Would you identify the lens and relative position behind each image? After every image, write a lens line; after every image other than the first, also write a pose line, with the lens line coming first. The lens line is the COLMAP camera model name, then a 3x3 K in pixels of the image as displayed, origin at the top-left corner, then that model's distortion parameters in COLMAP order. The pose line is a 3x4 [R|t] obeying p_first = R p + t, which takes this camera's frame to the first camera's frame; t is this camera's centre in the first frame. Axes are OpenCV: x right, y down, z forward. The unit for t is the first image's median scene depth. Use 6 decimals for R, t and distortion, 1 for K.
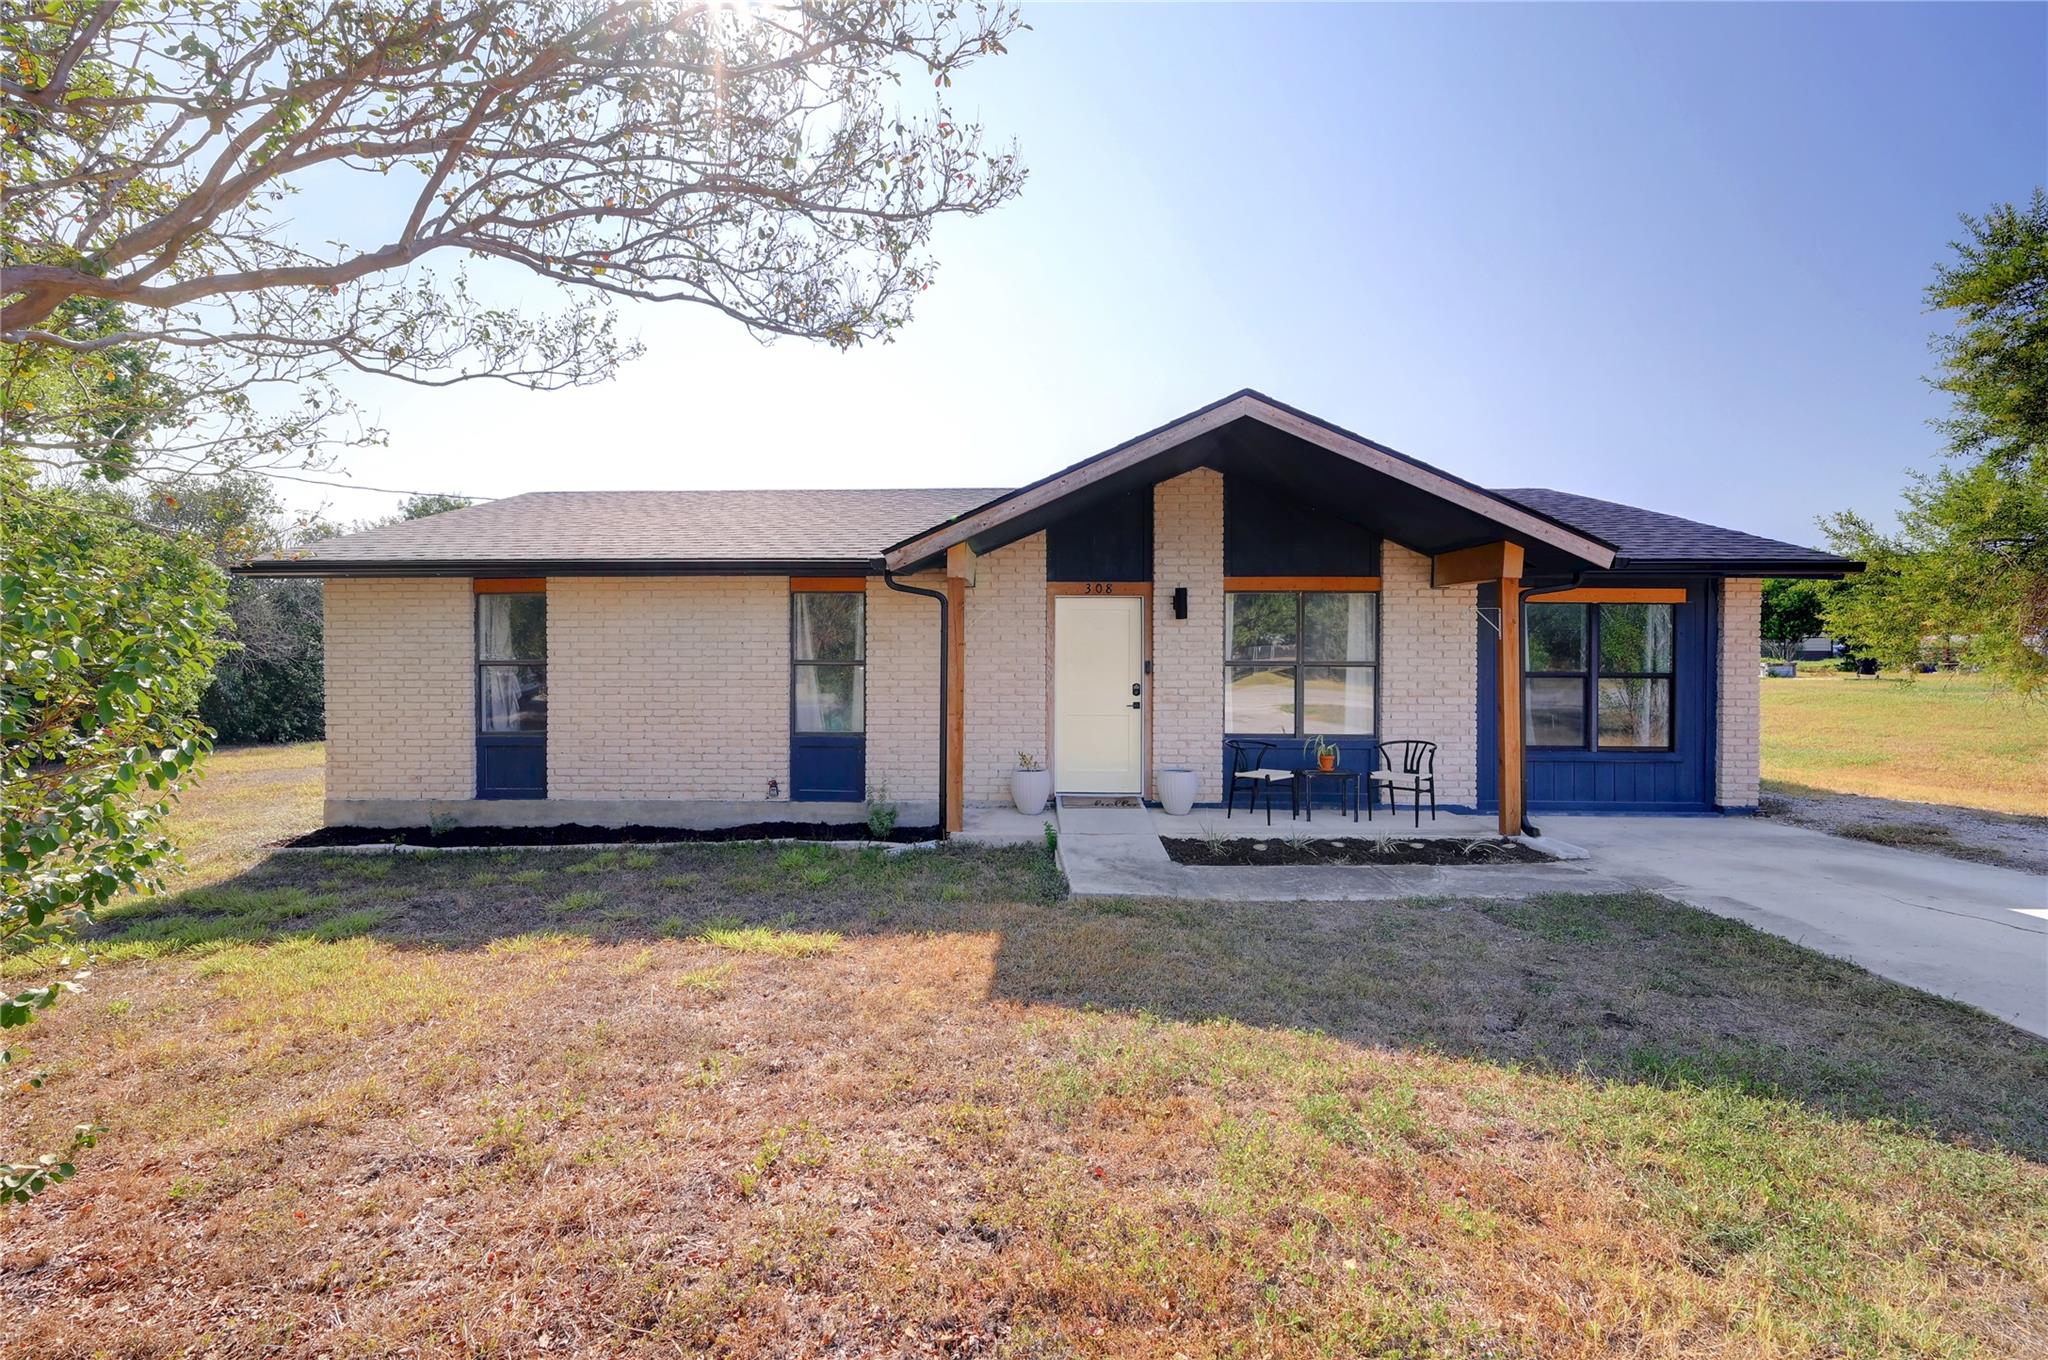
lens RADIAL K [[821.5, 0, 1017.0], [0, 821.5, 683.1], [0, 0, 1]] dist [-0.000473, -0.000011]
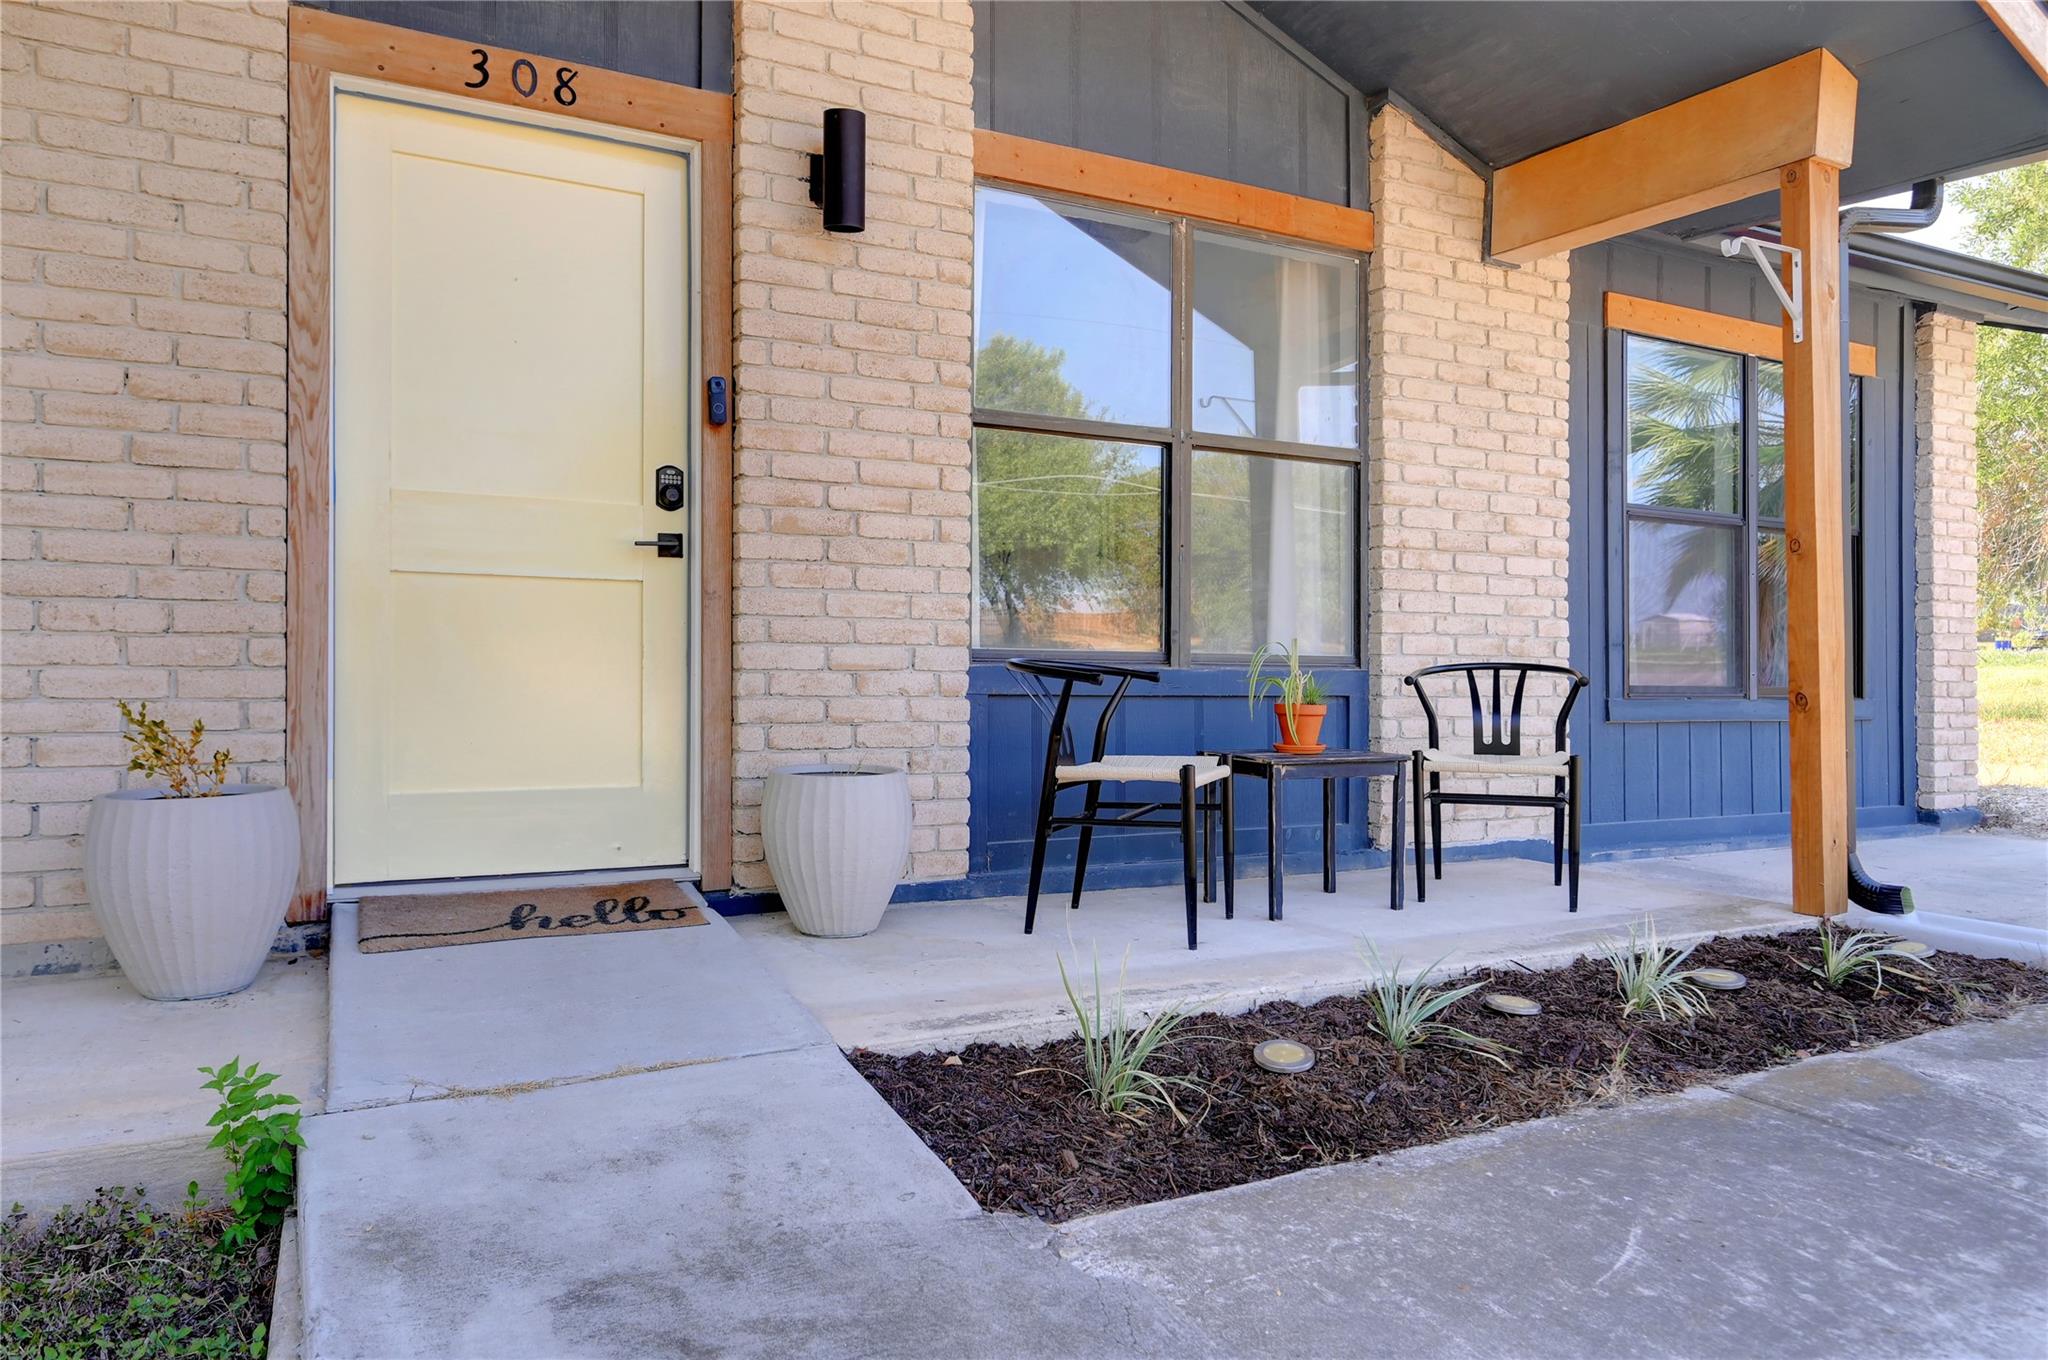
lens RADIAL K [[1324.4, 0, 1063.5], [0, 1324.4, 680.7], [0, 0, 1]] dist [-0.008081, 0.008233]
pose [[0.869791, 0.001841, 0.493417, 0.043475], [0.000754, 0.999987, -0.005061, 0.077129], [-0.493420, 0.004774, 0.869778, 0.572140]]
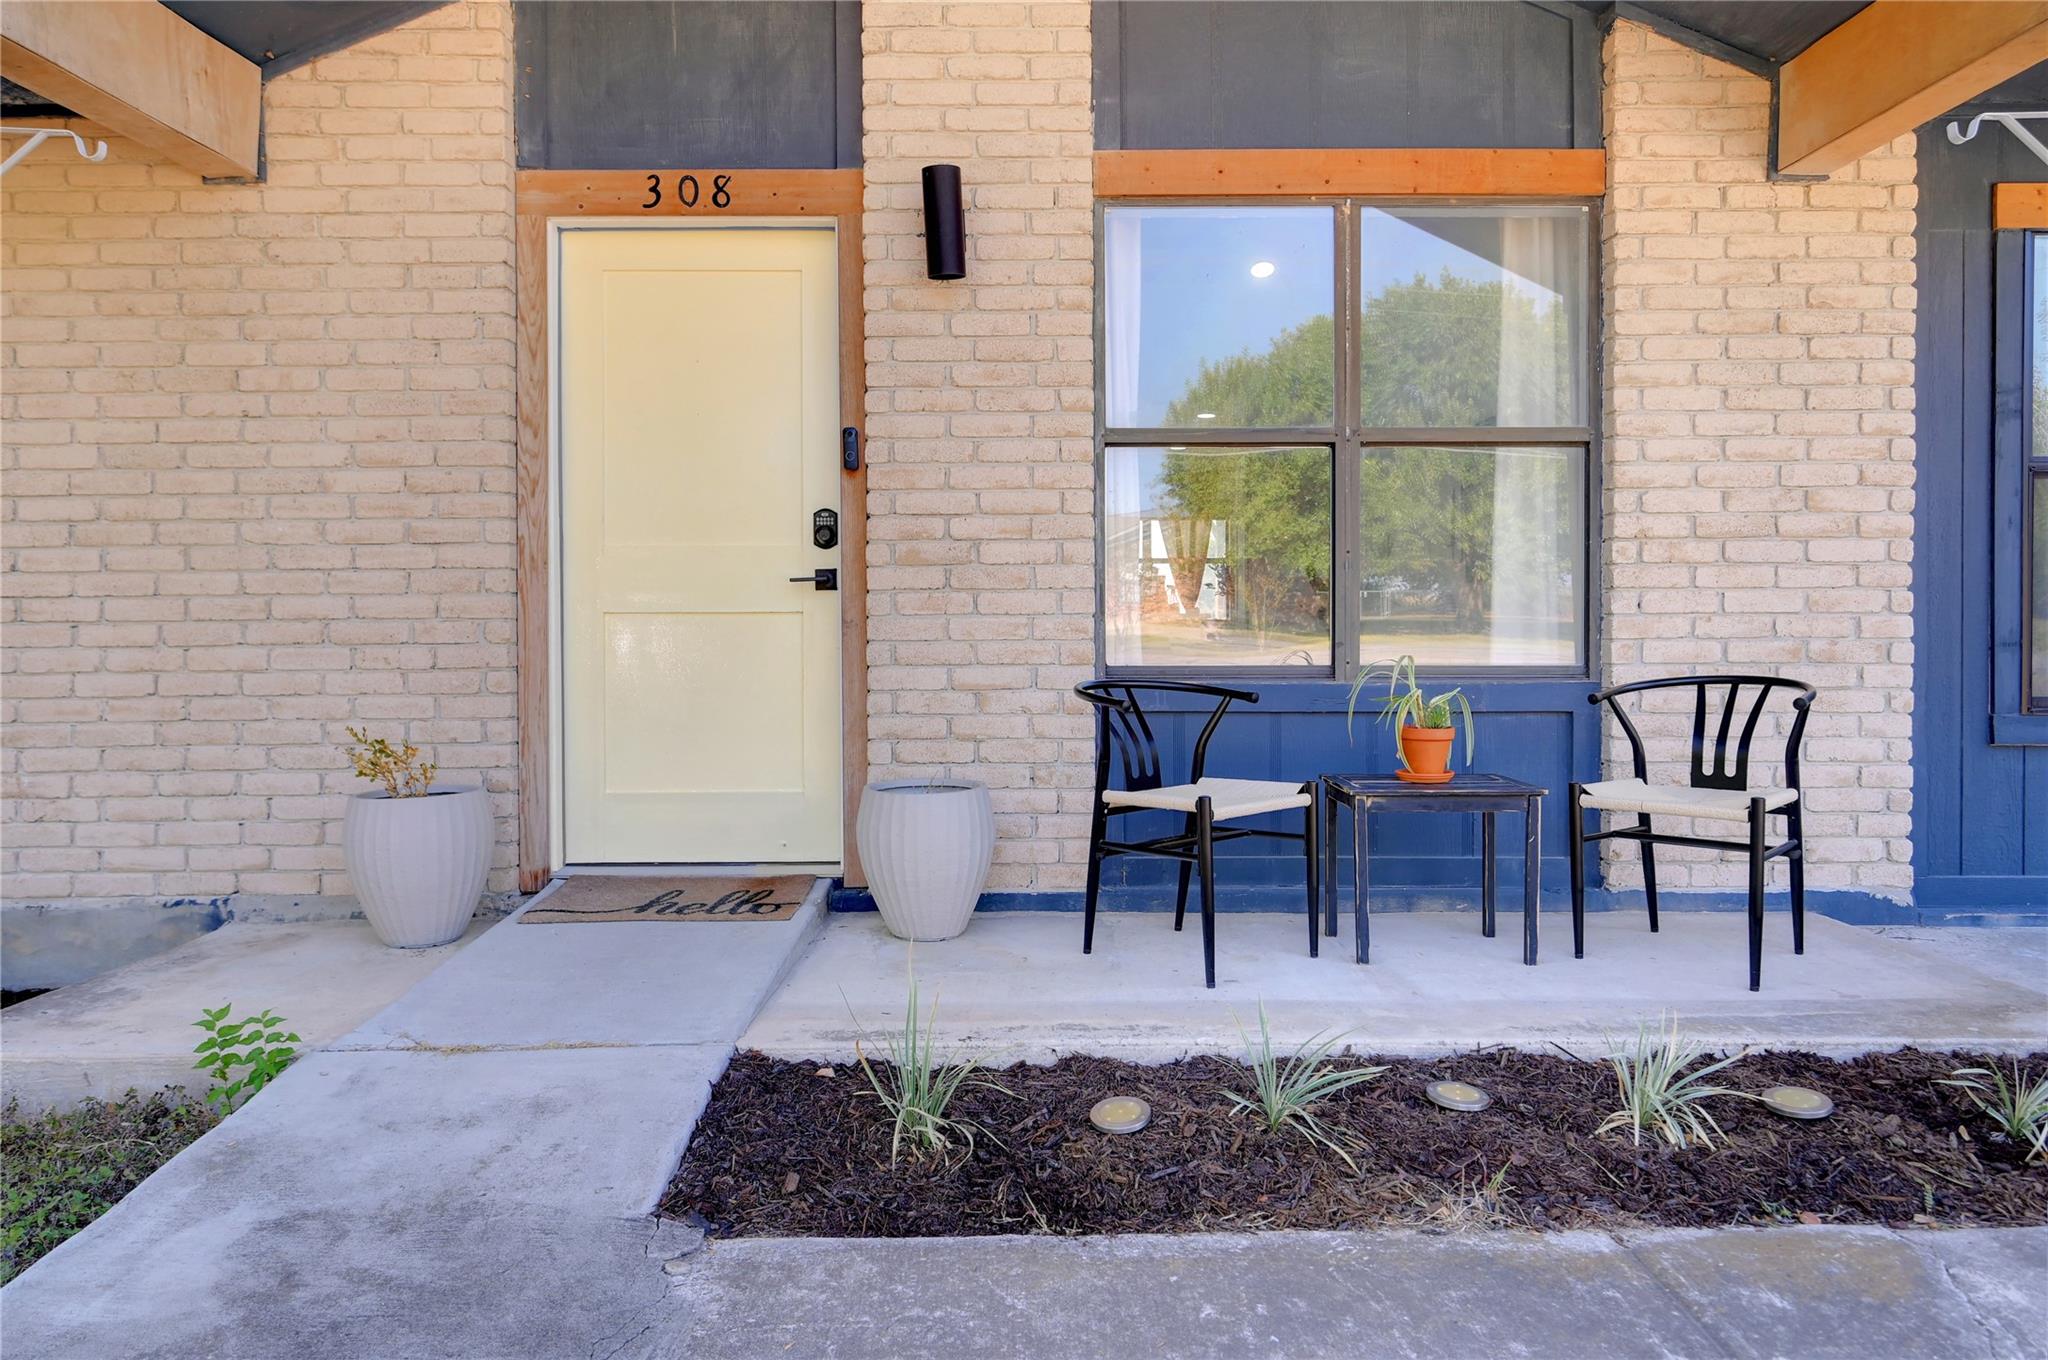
lens RADIAL K [[1308.2, 0, 1033.9], [0, 1308.2, 678.8], [0, 0, 1]] dist [-0.003888, 0.014074]
pose [[0.999179, -0.007671, 0.039770, 0.211313], [0.007237, 0.999913, 0.011057, 0.061632], [-0.039852, -0.010760, 0.999148, 0.523442]]
